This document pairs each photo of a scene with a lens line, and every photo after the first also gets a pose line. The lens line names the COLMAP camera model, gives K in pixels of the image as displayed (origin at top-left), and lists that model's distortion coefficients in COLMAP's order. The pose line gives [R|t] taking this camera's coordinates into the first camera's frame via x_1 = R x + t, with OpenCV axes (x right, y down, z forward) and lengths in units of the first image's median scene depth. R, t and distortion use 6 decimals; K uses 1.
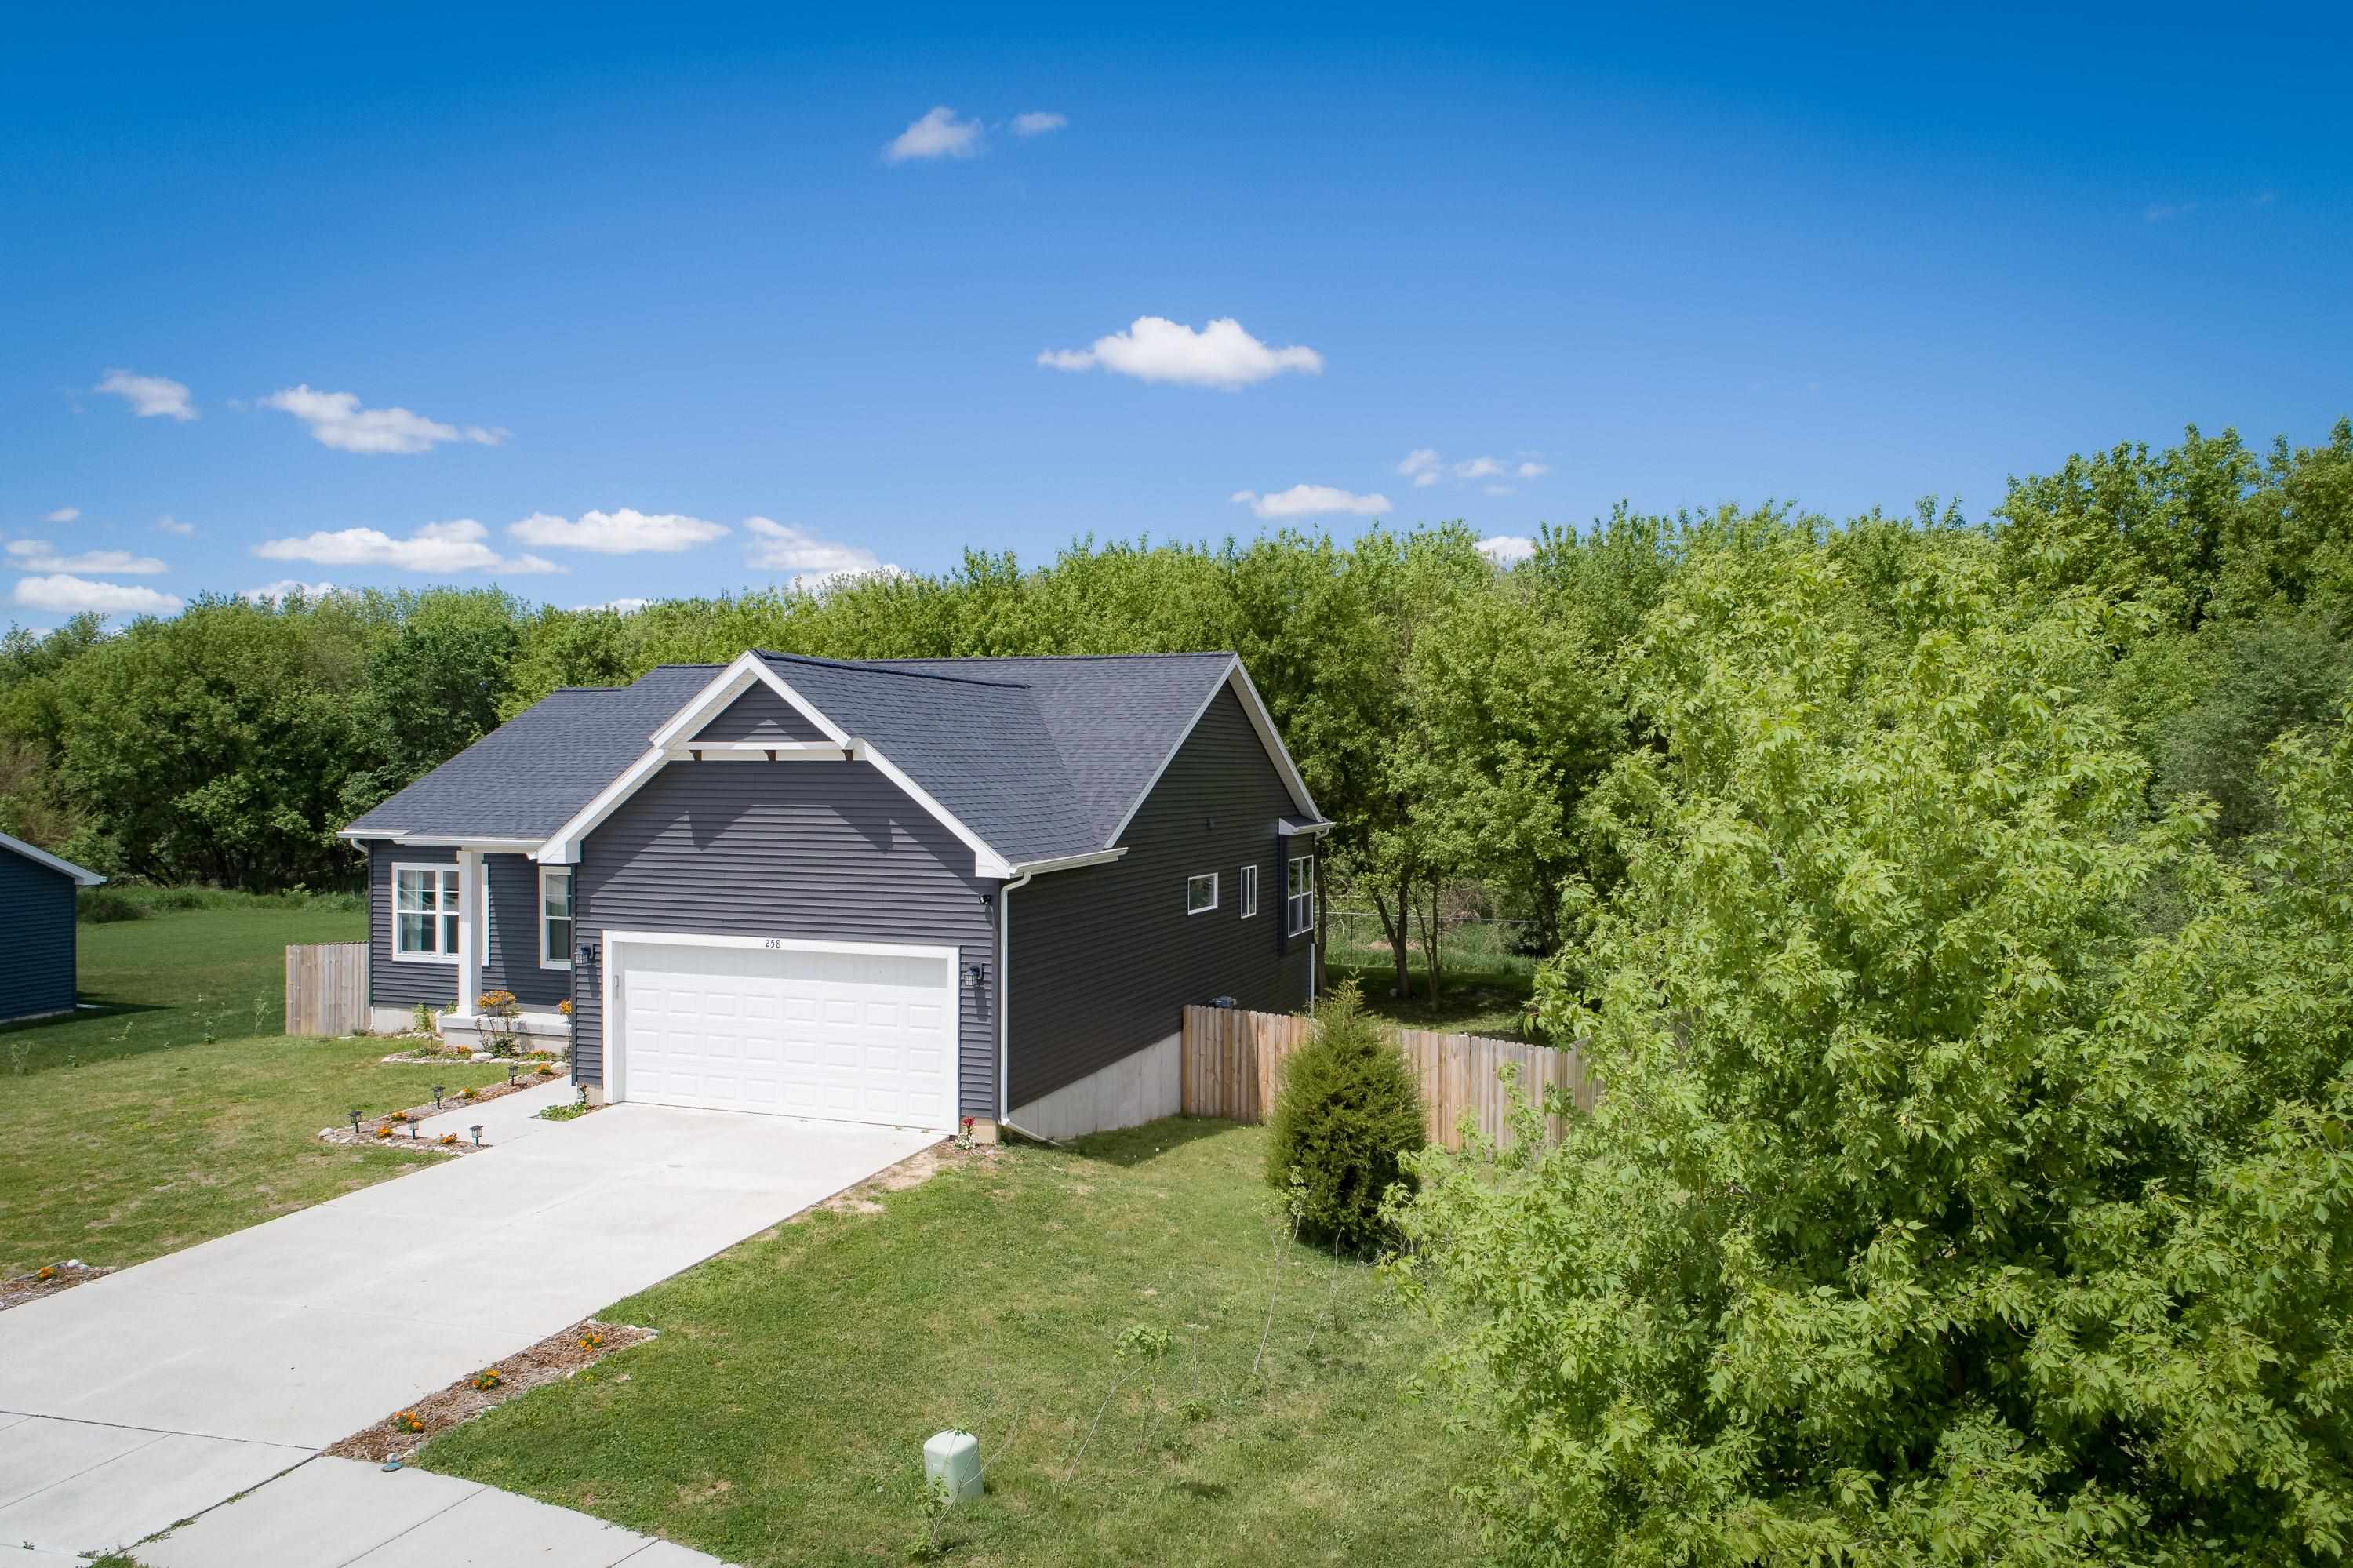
lens RADIAL K [[1581.3, 0, 1176.5], [0, 1581.3, 784.0], [0, 0, 1]] dist [0.002662, -0.001256]
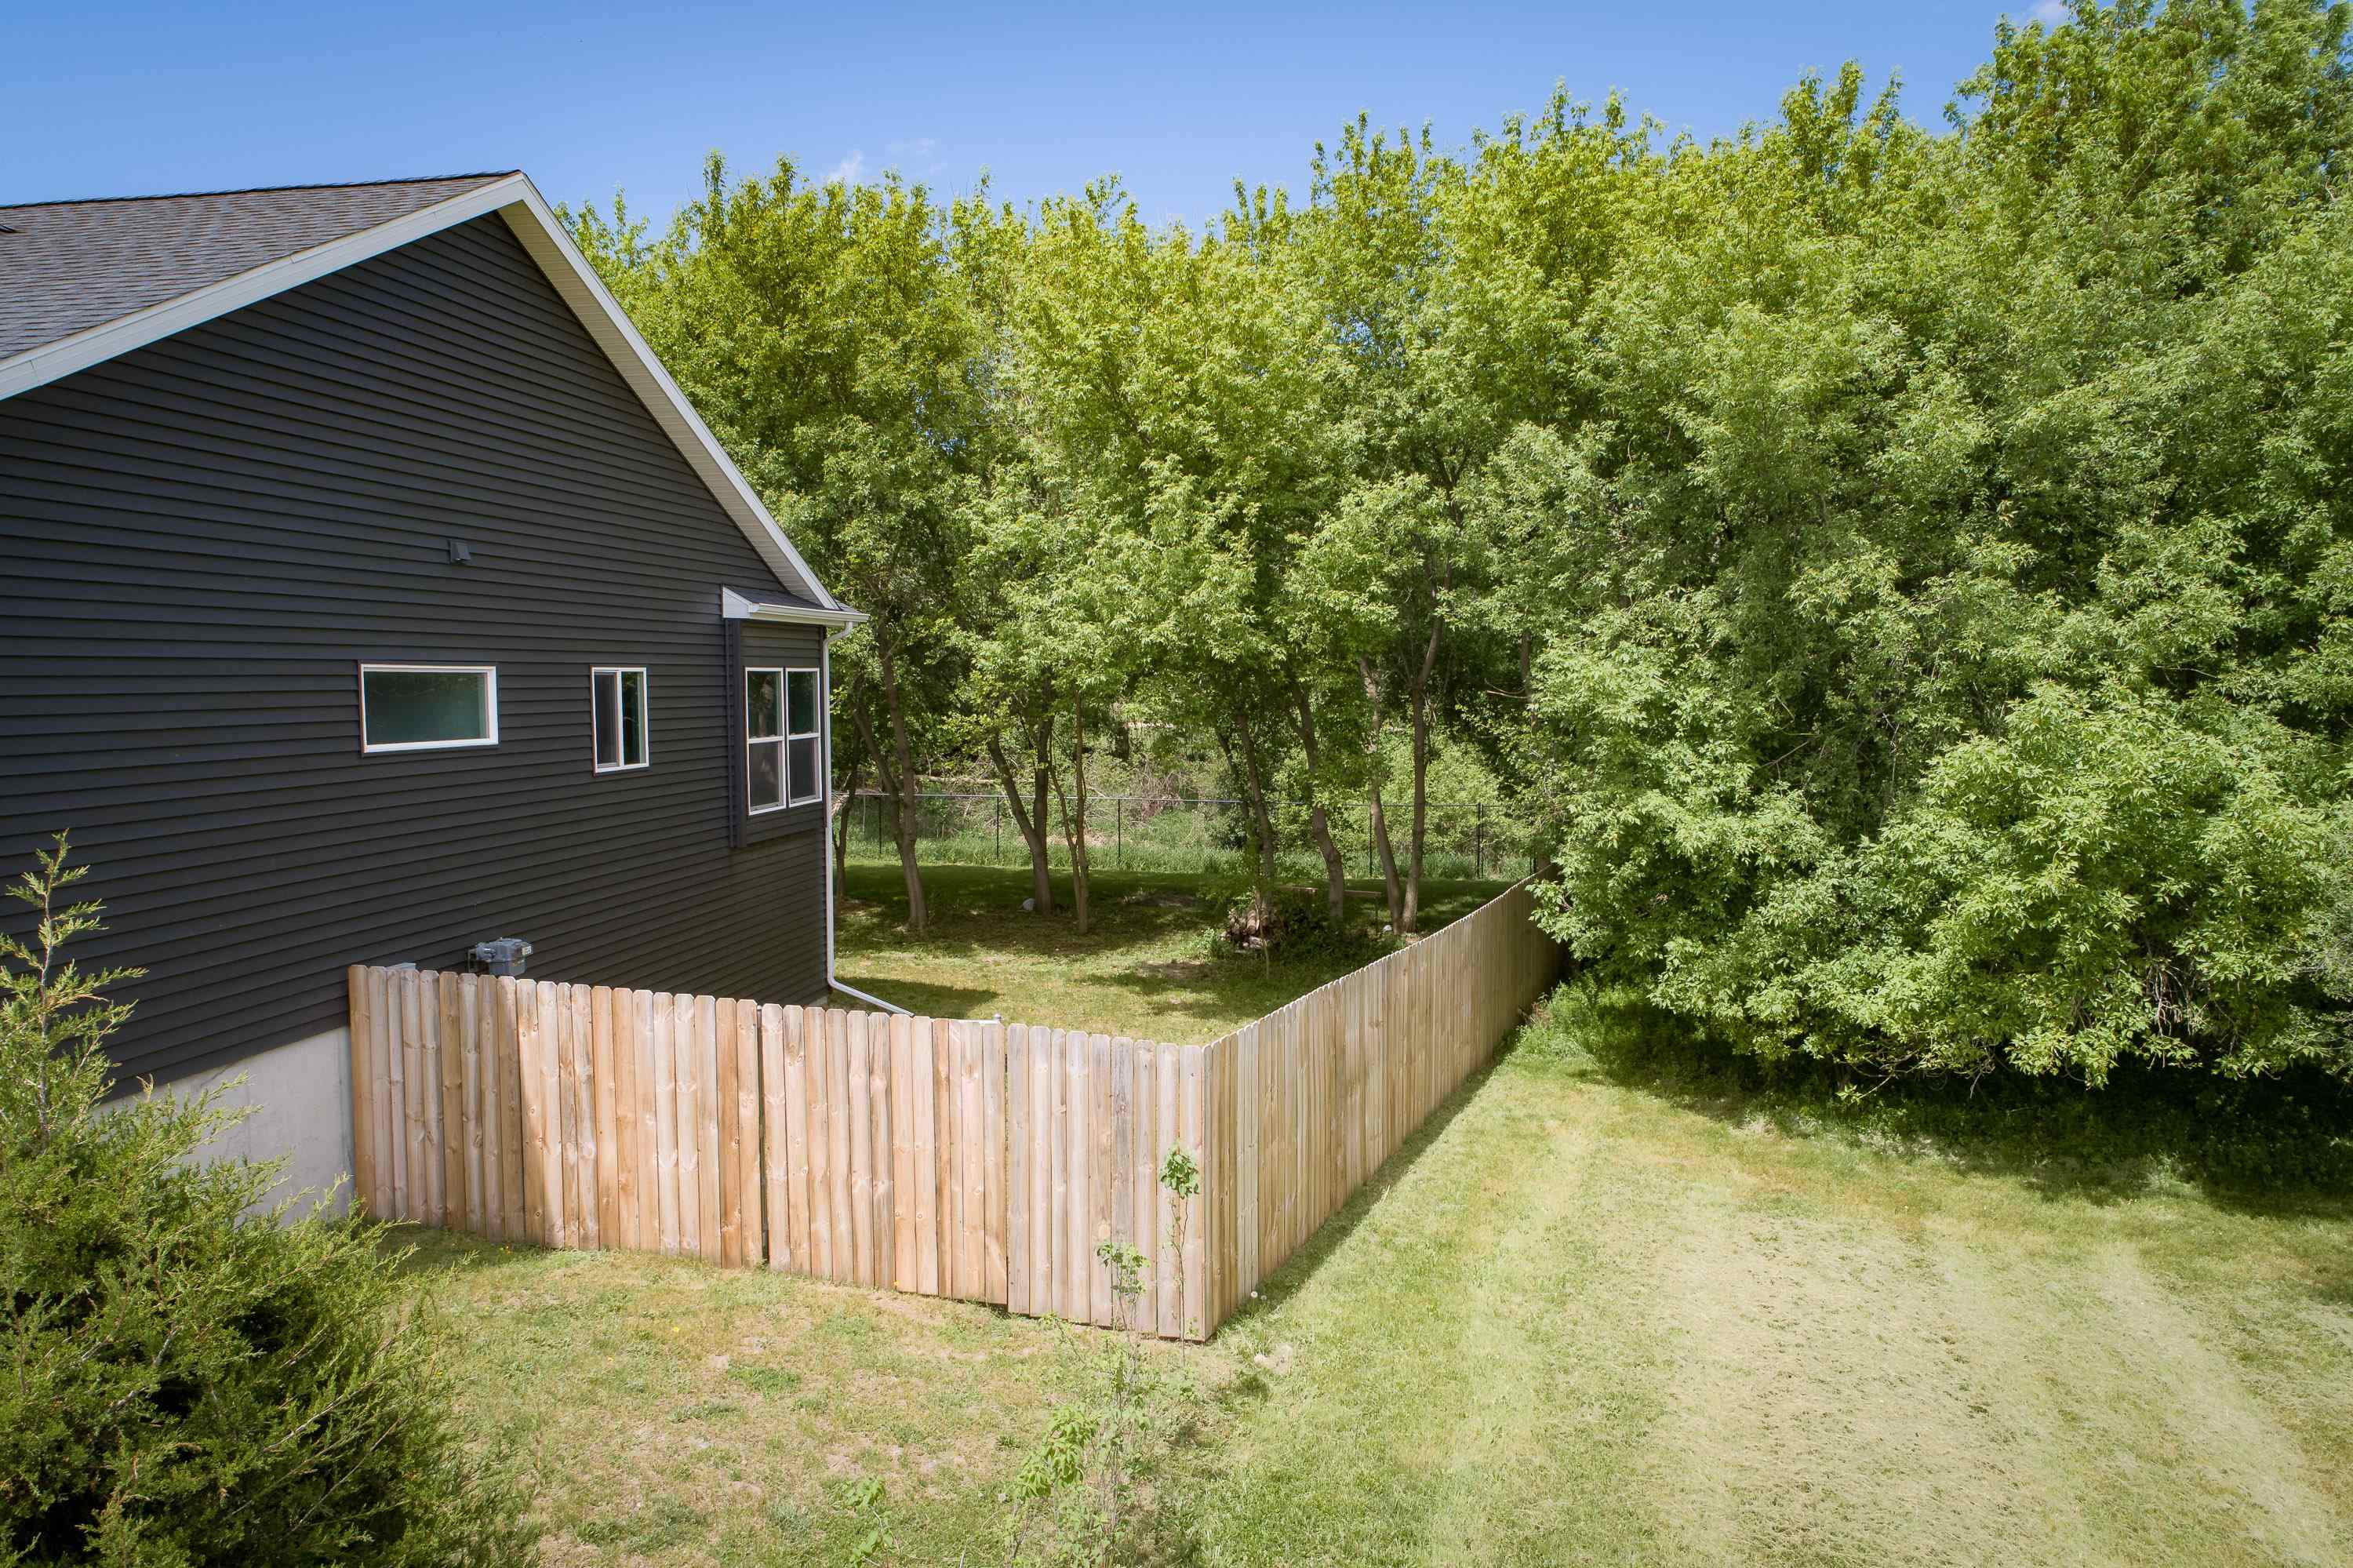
lens RADIAL K [[1568.1, 0, 1176.5], [0, 1568.1, 784.0], [0, 0, 1]] dist [-0.006281, -0.001364]
pose [[0.987365, -0.019456, 0.157266, 0.144217], [0.010210, 0.998183, 0.059389, 0.064115], [-0.158136, -0.057033, 0.985769, 0.514864]]
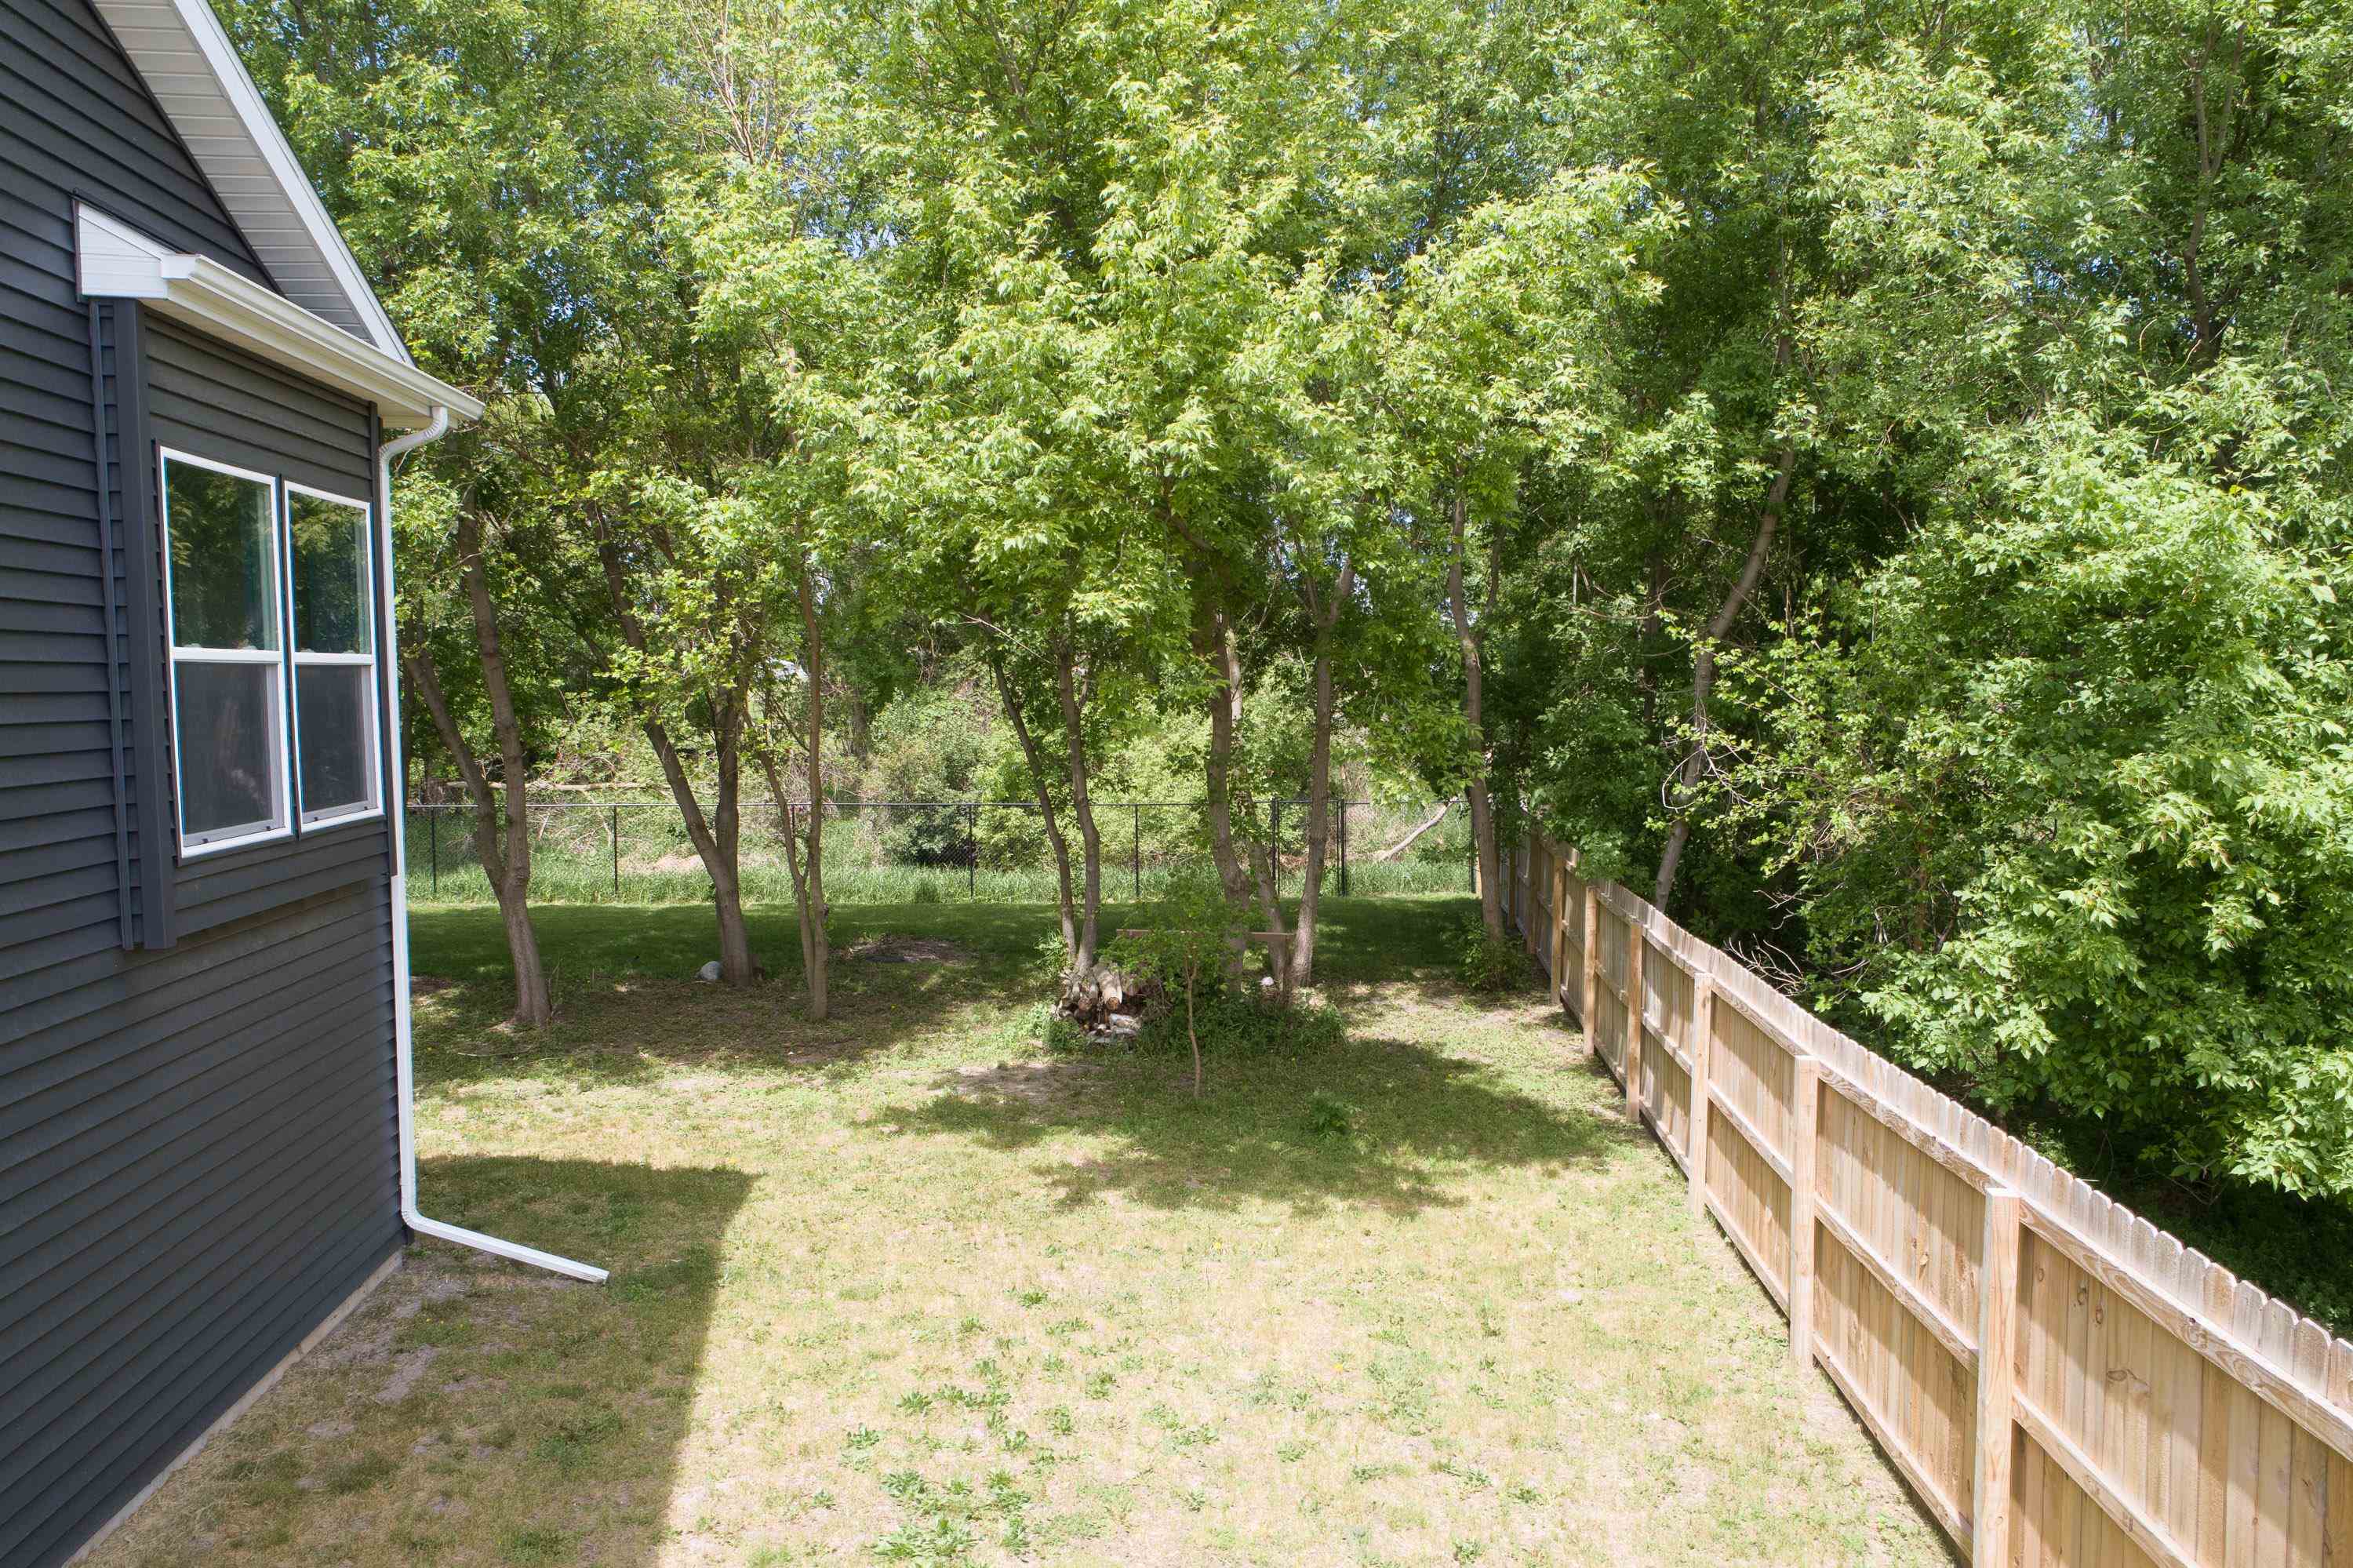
lens RADIAL K [[1572.6, 0, 1176.5], [0, 1572.6, 784.0], [0, 0, 1]] dist [-0.002674, -0.003487]
pose [[0.906234, -0.038521, 0.421019, 0.111633], [0.014163, 0.998048, 0.060830, 0.087885], [-0.422540, -0.049164, 0.905010, 0.867308]]
